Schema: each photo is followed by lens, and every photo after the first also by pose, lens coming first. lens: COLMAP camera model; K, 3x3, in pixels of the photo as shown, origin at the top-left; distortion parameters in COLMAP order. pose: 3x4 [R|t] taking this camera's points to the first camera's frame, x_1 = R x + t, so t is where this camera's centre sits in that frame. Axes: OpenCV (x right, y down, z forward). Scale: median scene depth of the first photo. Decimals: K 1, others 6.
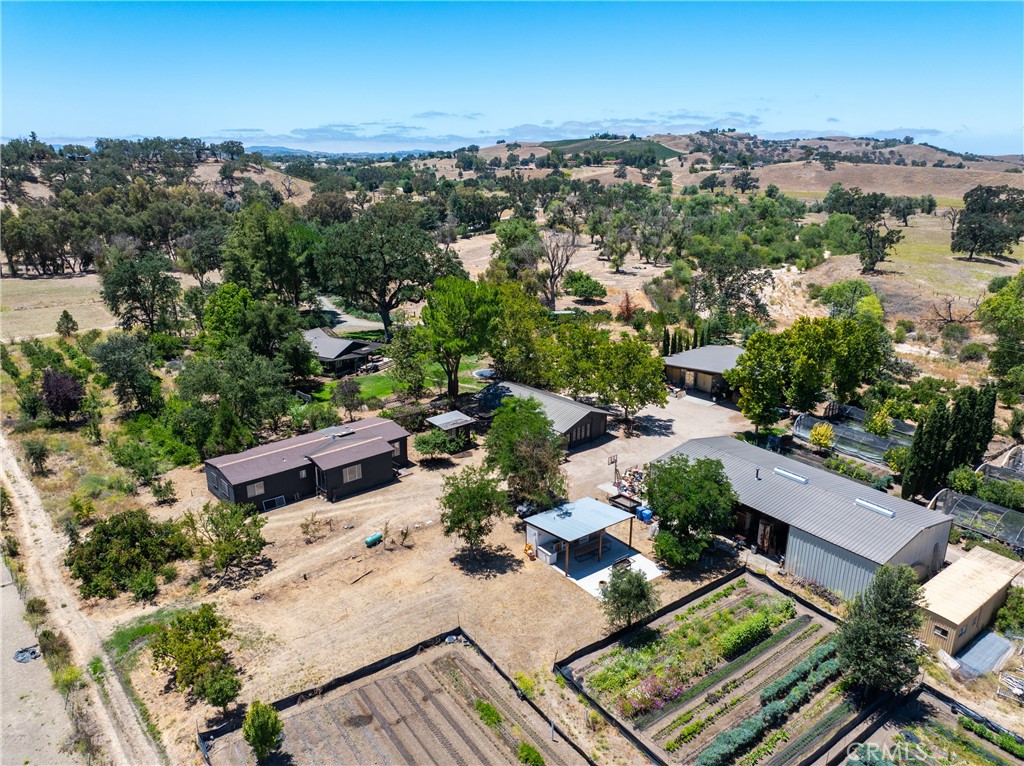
lens RADIAL K [[715.5, 0, 517.0], [0, 715.5, 383.6], [0, 0, 1]] dist [-0.048495, 0.018168]
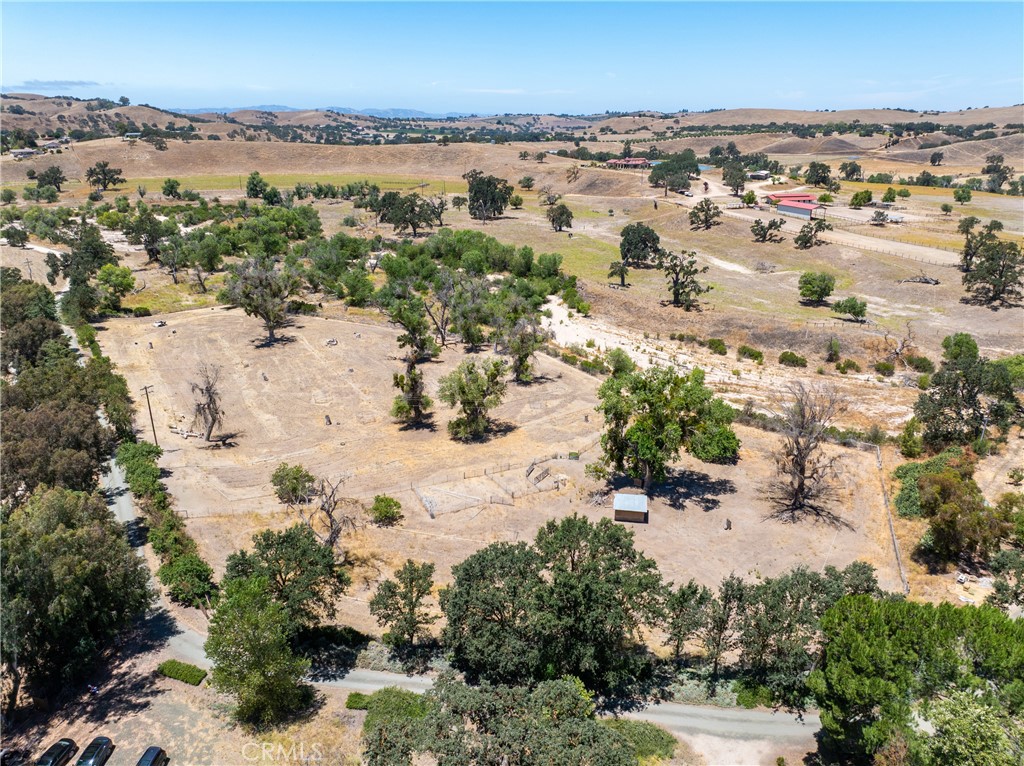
lens RADIAL K [[715.5, 0, 514.6], [0, 715.5, 379.3], [0, 0, 1]] dist [-0.048495, 0.018168]
pose [[0.505922, -0.302718, 0.807716, -0.571792], [0.256800, 0.946795, 0.193993, -0.387966], [-0.823467, 0.109276, 0.556742, 0.789127]]
